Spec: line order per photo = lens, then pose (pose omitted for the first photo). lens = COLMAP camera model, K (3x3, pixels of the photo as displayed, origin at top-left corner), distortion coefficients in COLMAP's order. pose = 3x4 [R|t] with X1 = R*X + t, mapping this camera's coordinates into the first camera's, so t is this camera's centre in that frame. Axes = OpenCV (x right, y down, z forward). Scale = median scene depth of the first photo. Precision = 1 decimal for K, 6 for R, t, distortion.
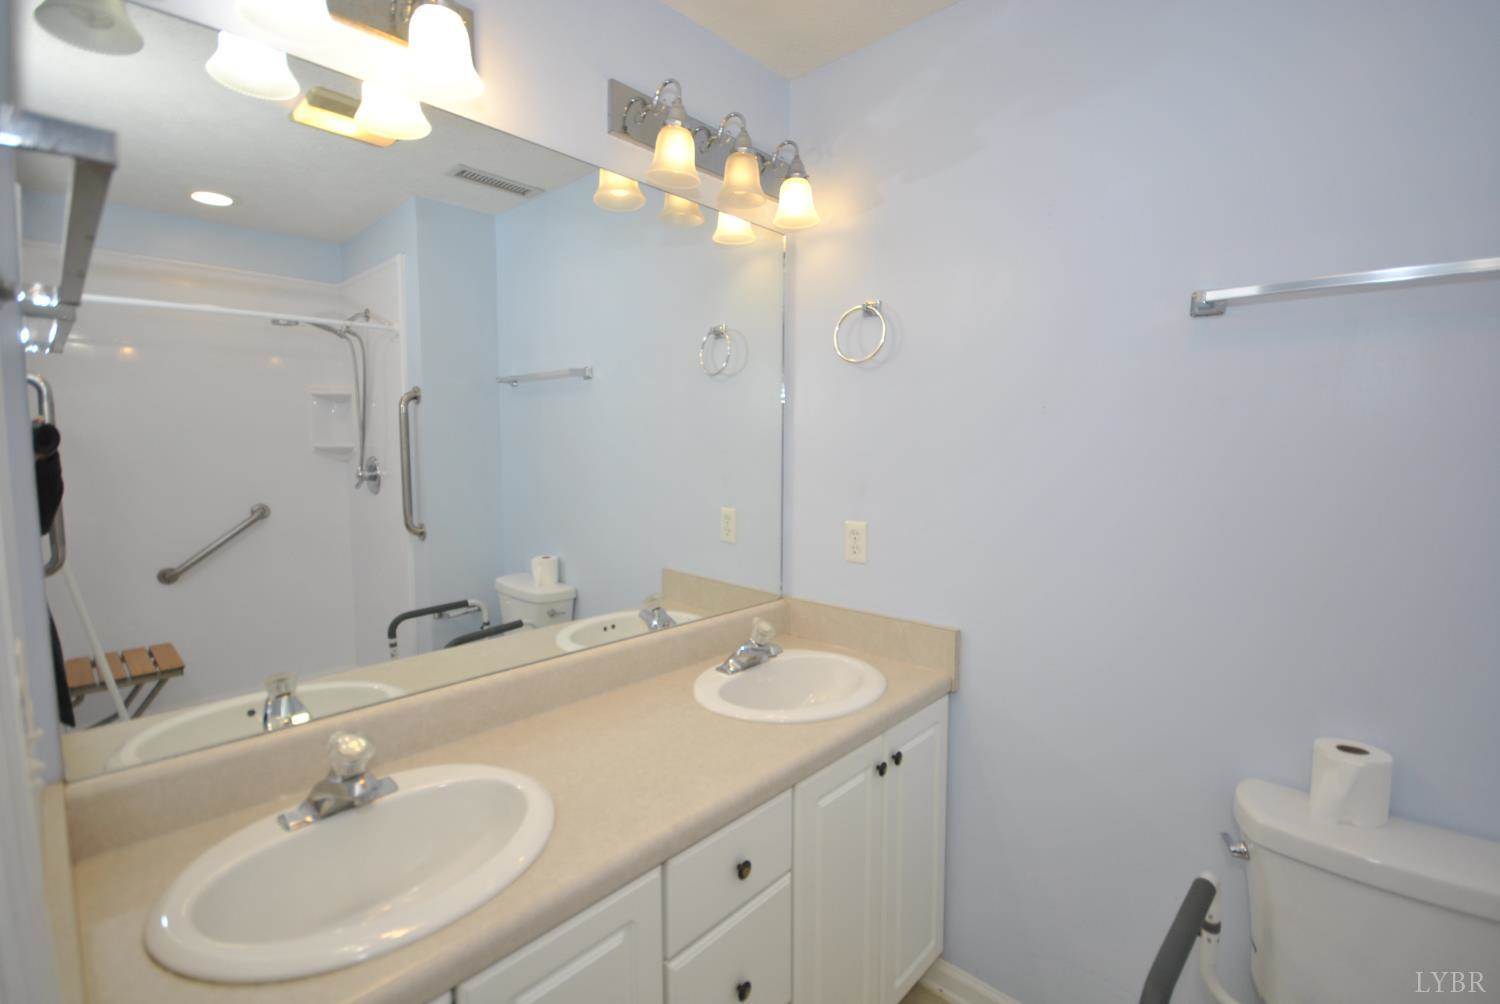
lens RADIAL K [[658.6, 0, 761.2], [0, 658.6, 503.4], [0, 0, 1]] dist [0.015536, -0.014544]
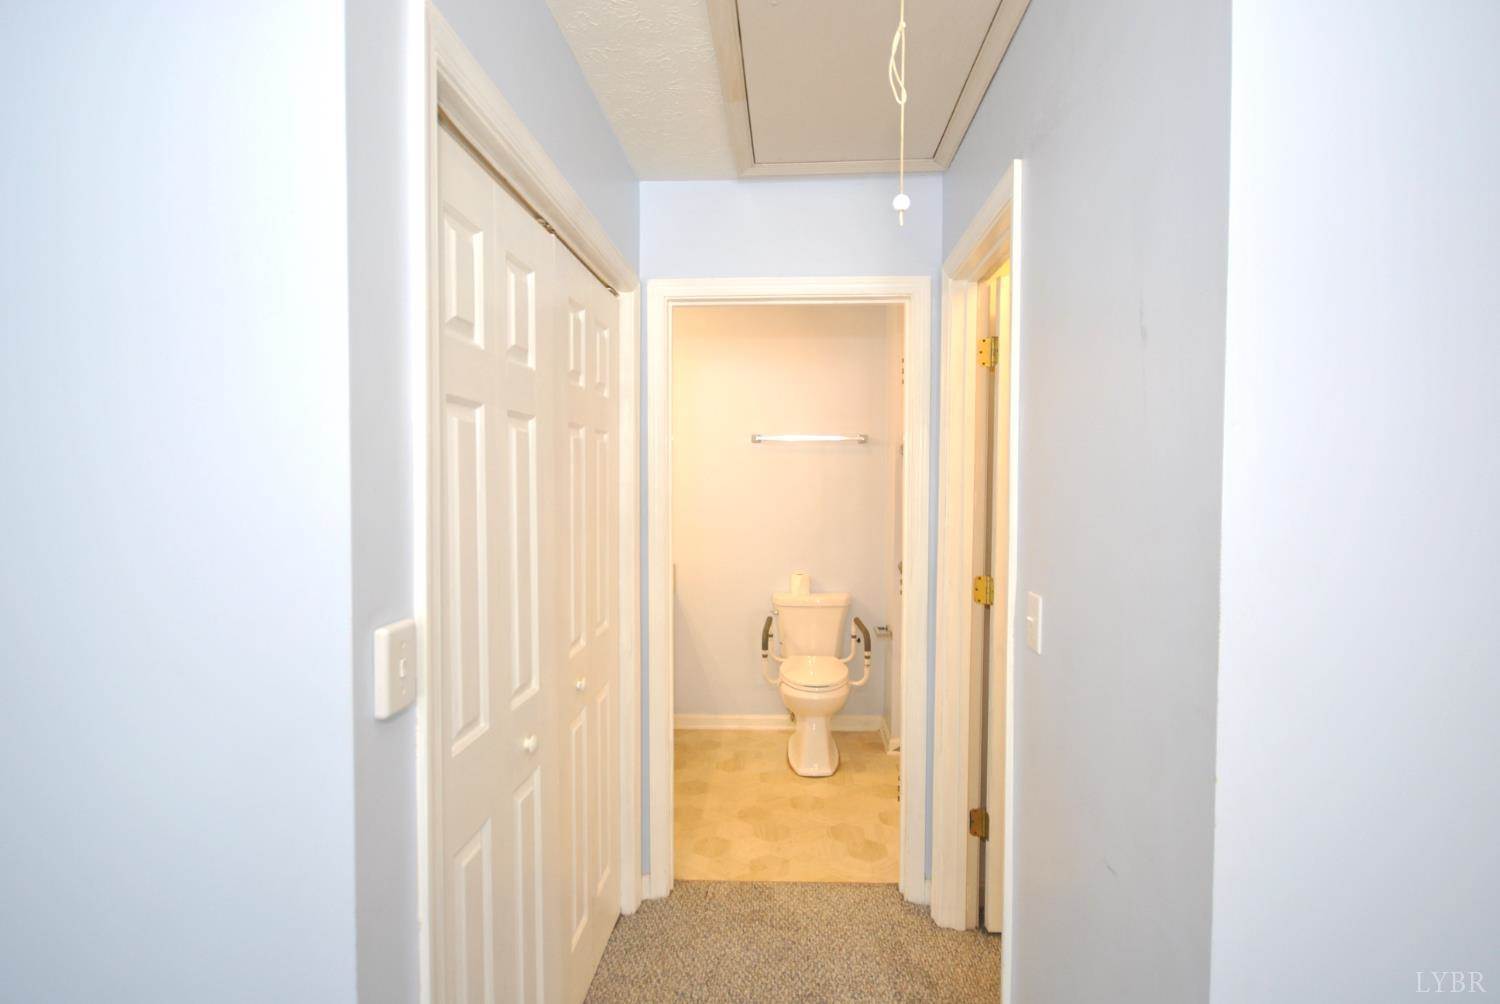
lens RADIAL K [[658.6, 0, 761.2], [0, 658.6, 503.4], [0, 0, 1]] dist [0.015536, -0.014544]
pose [[0.770102, -0.018226, 0.637661, -0.957463], [0.059695, 0.997264, -0.043590, 0.096146], [-0.635122, 0.071634, 0.769083, -1.020524]]
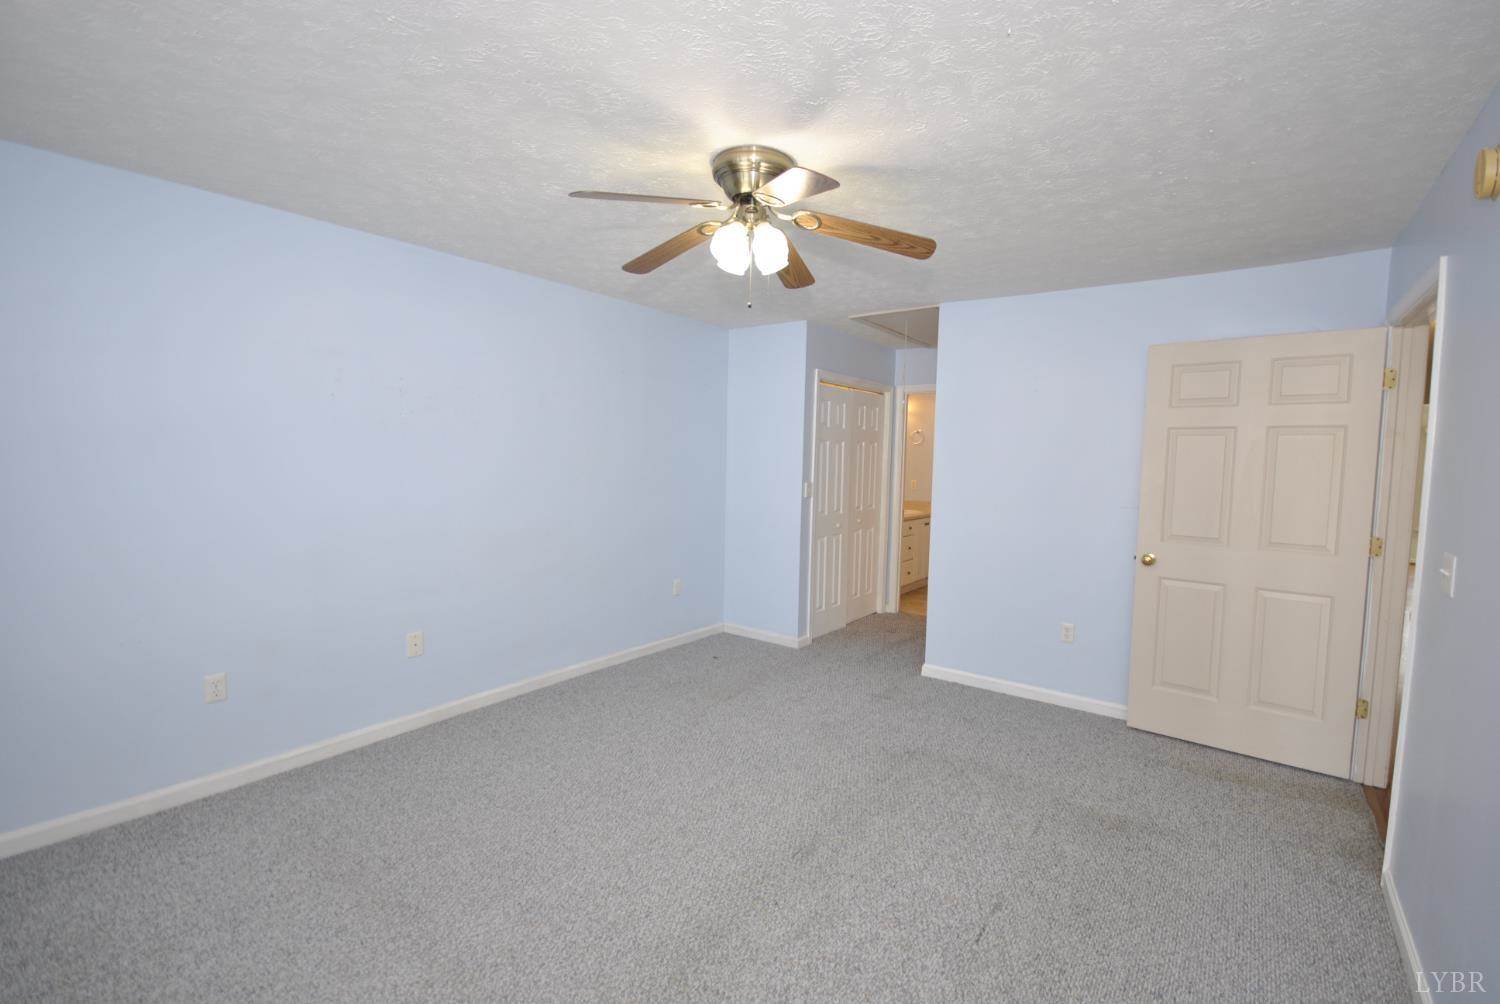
lens RADIAL K [[673.8, 0, 784.0], [0, 673.8, 505.7], [0, 0, 1]] dist [-0.000009, -0.015364]
pose [[0.991784, 0.017115, 0.126771, -1.356026], [-0.013931, 0.999566, -0.025964, 0.344624], [-0.127161, 0.023984, 0.991592, -3.515366]]
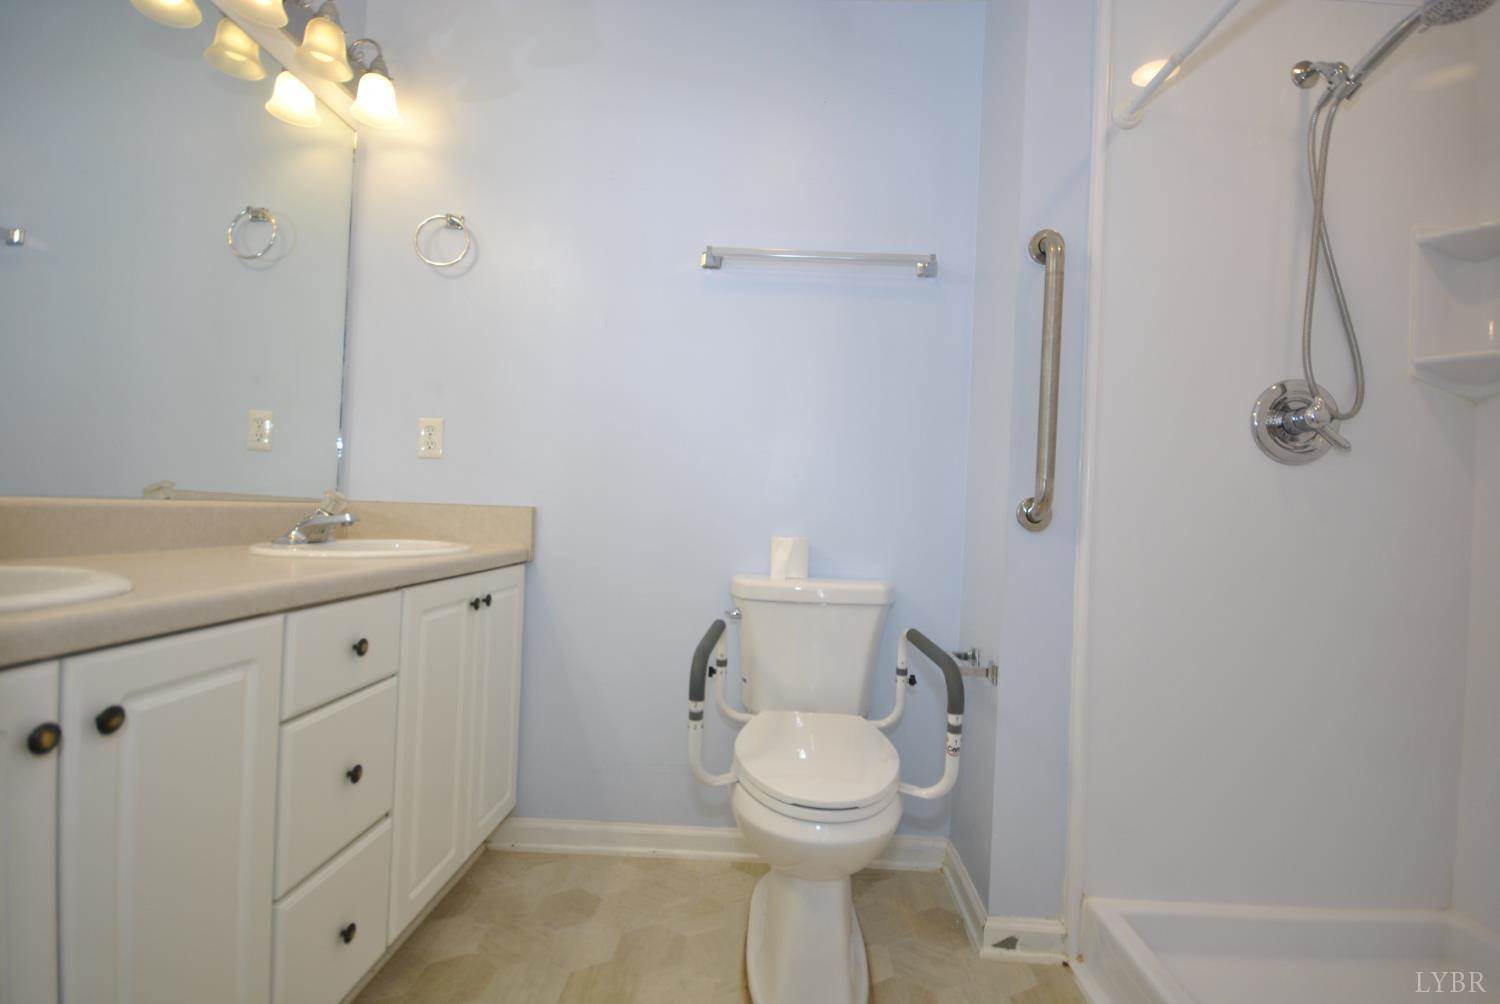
lens RADIAL K [[658.6, 0, 761.2], [0, 658.6, 503.4], [0, 0, 1]] dist [0.015536, -0.014544]
pose [[0.755451, 0.034078, 0.654319, -0.155267], [0.020230, 0.996957, -0.075280, 0.276907], [-0.654893, 0.070107, 0.752462, -0.128074]]
